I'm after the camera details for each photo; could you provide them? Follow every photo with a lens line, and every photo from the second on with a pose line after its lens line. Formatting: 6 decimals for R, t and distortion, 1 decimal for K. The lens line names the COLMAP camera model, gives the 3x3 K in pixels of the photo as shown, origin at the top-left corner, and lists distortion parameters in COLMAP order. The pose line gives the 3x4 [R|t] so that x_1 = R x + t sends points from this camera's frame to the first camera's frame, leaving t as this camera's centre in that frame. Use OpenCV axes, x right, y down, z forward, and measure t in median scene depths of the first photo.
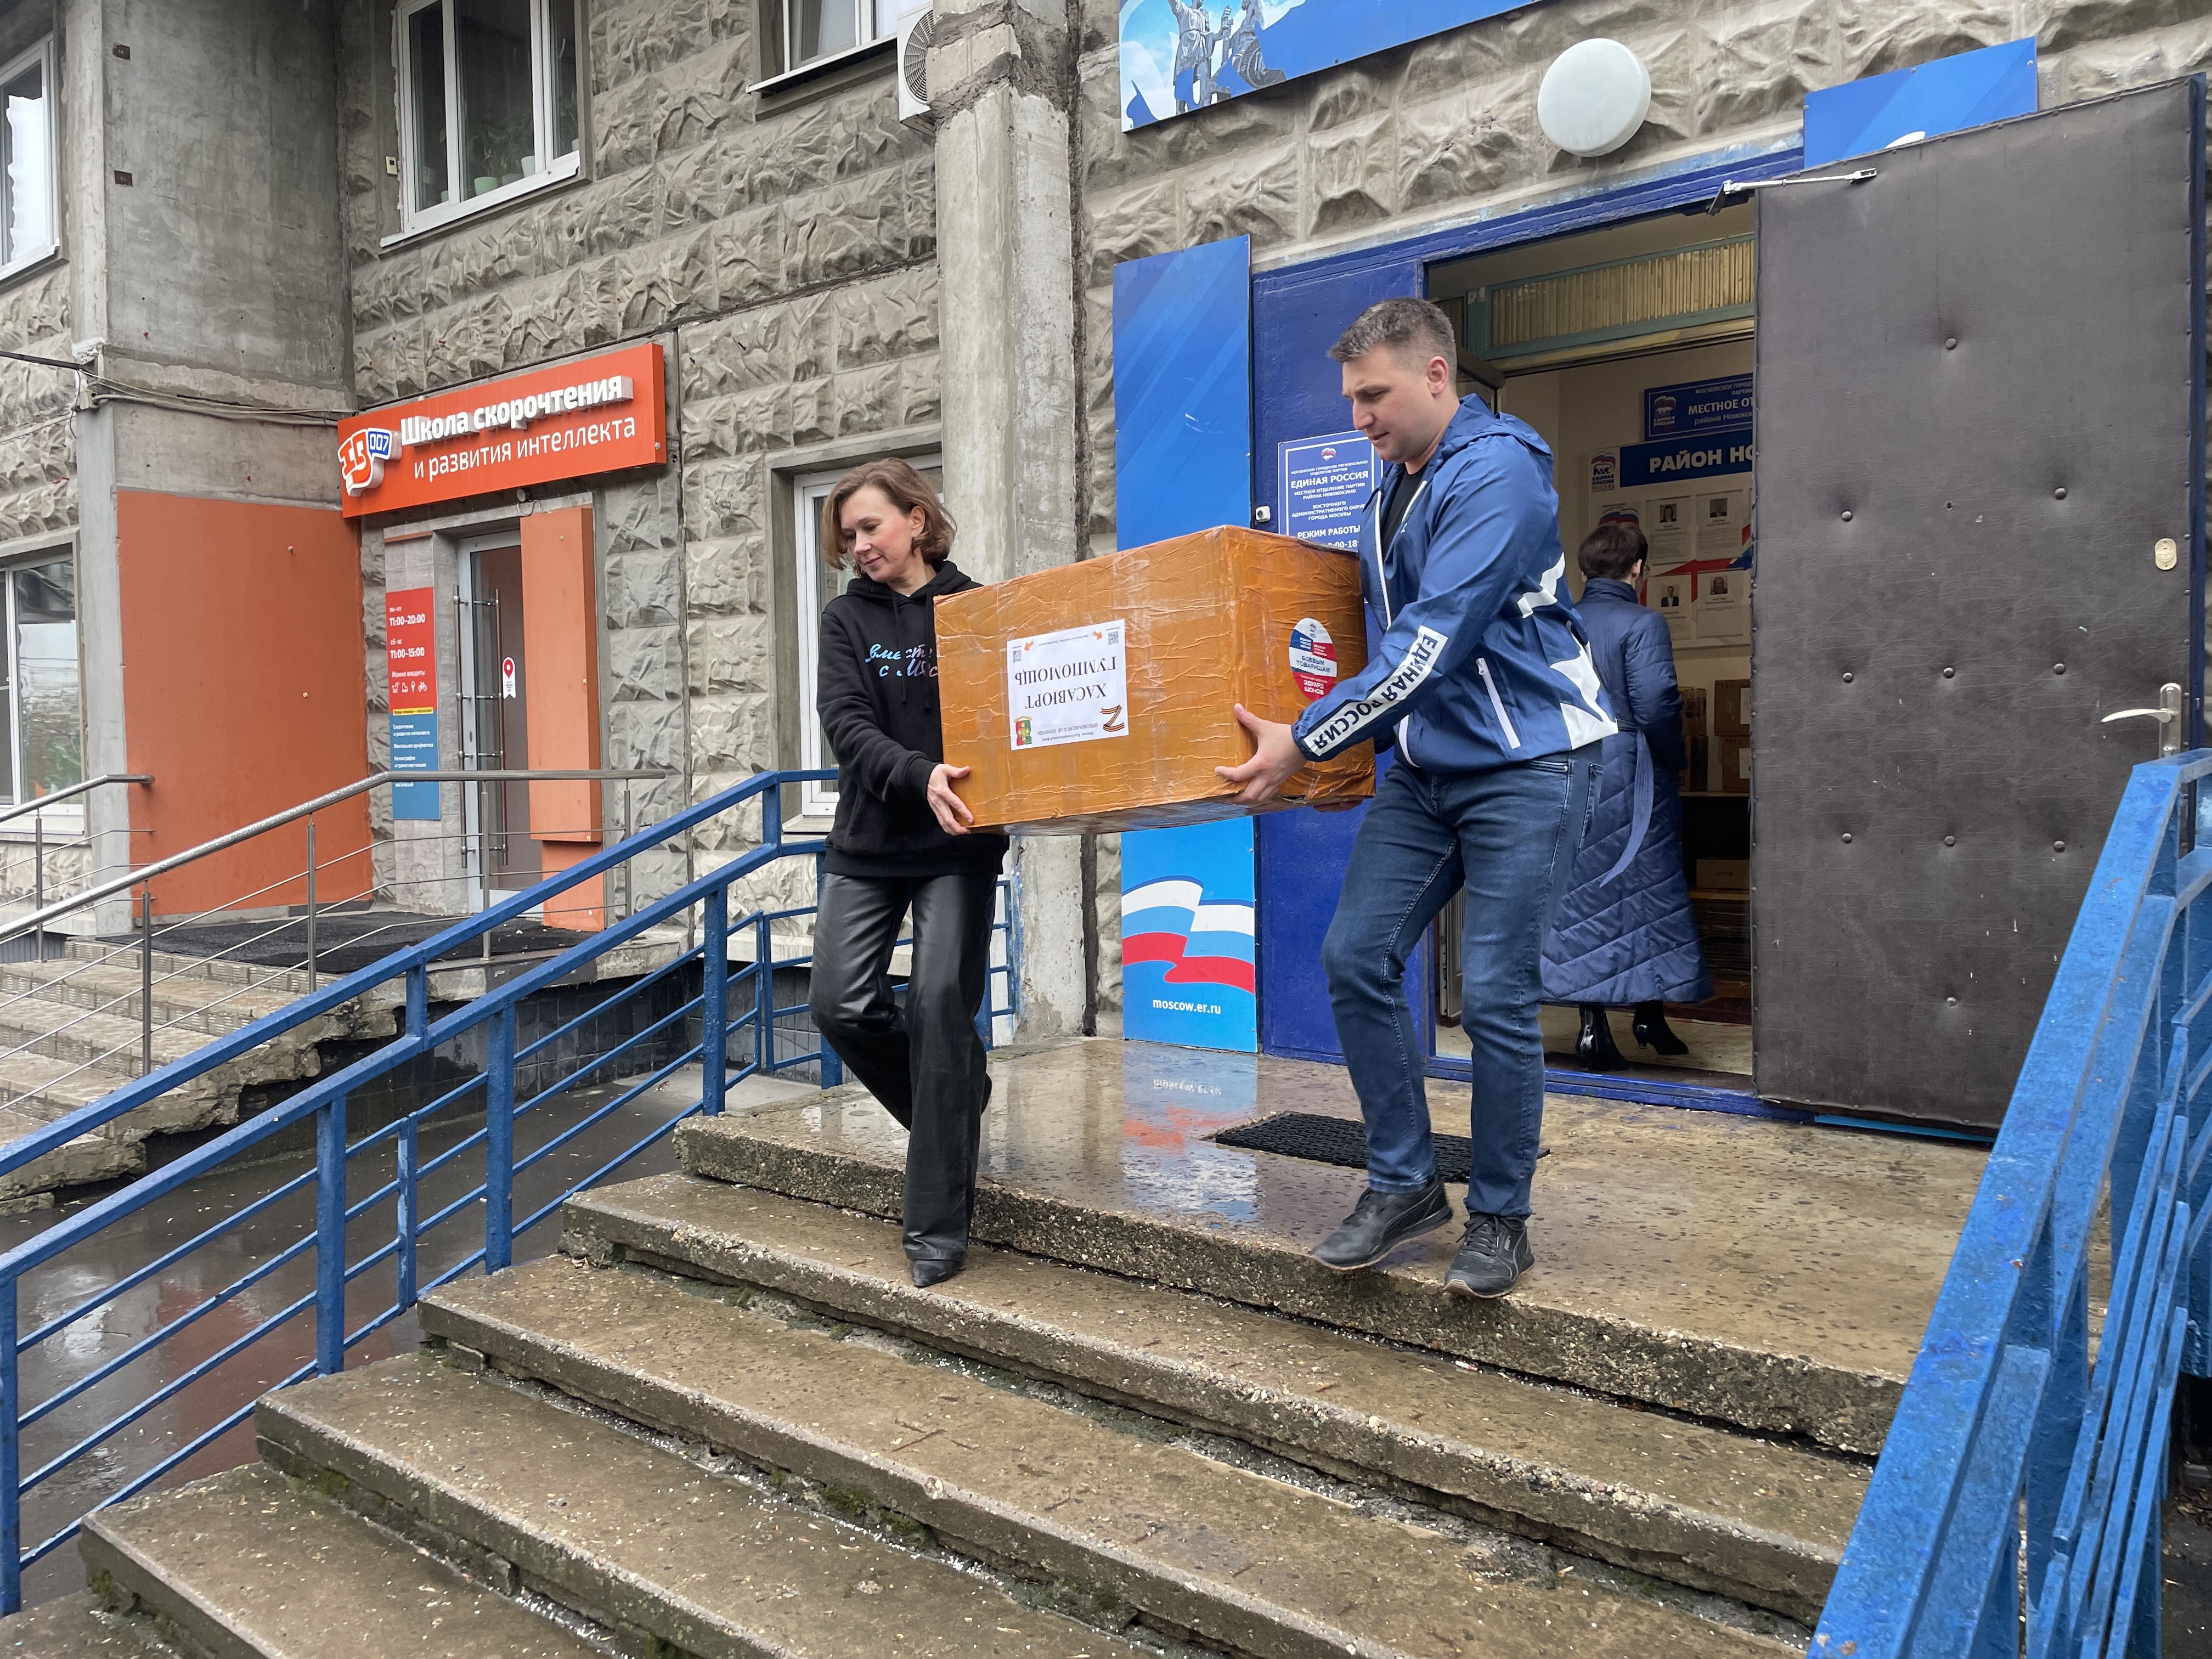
lens RADIAL K [[1675.9, 0, 1100.4], [0, 1675.9, 790.3], [0, 0, 1]] dist [0.089534, -0.114228]
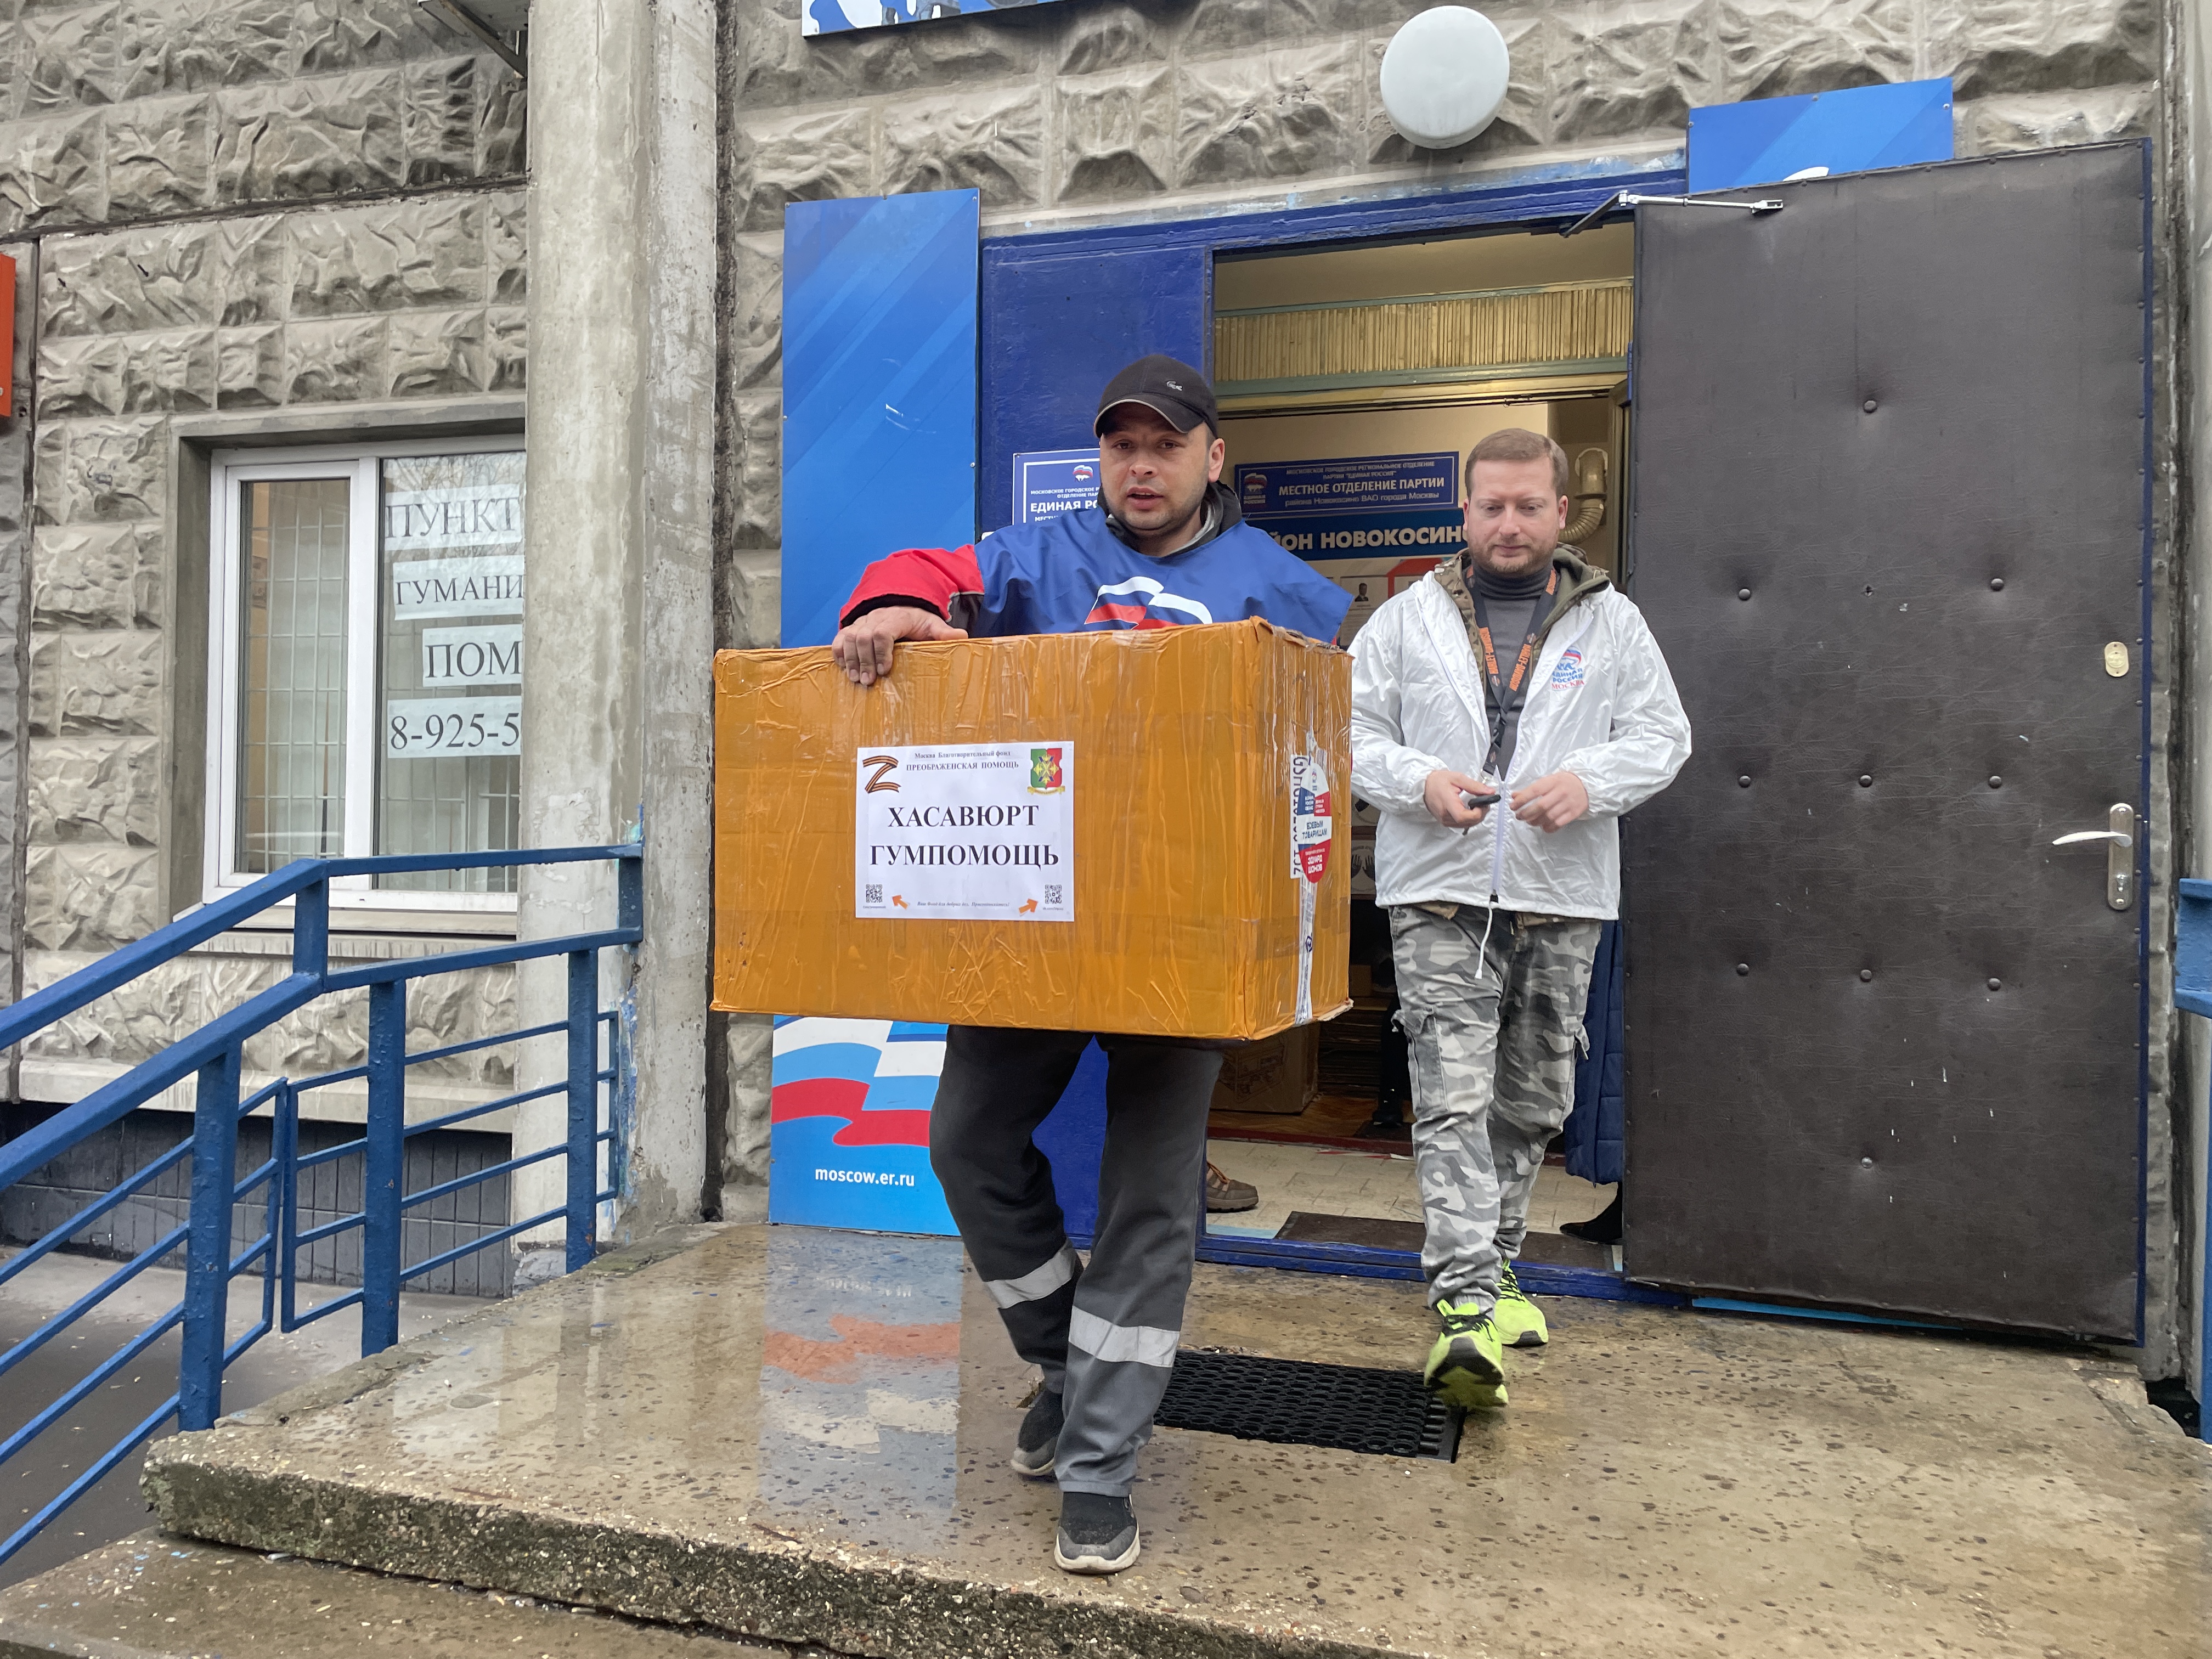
lens RADIAL K [[1675.9, 0, 1100.4], [0, 1675.9, 790.3], [0, 0, 1]] dist [0.089534, -0.114228]
pose [[0.930761, 0.037074, 0.363744, -0.129026], [-0.020521, 0.998575, -0.049267, -0.009730], [-0.365052, 0.038391, 0.930195, 0.241505]]
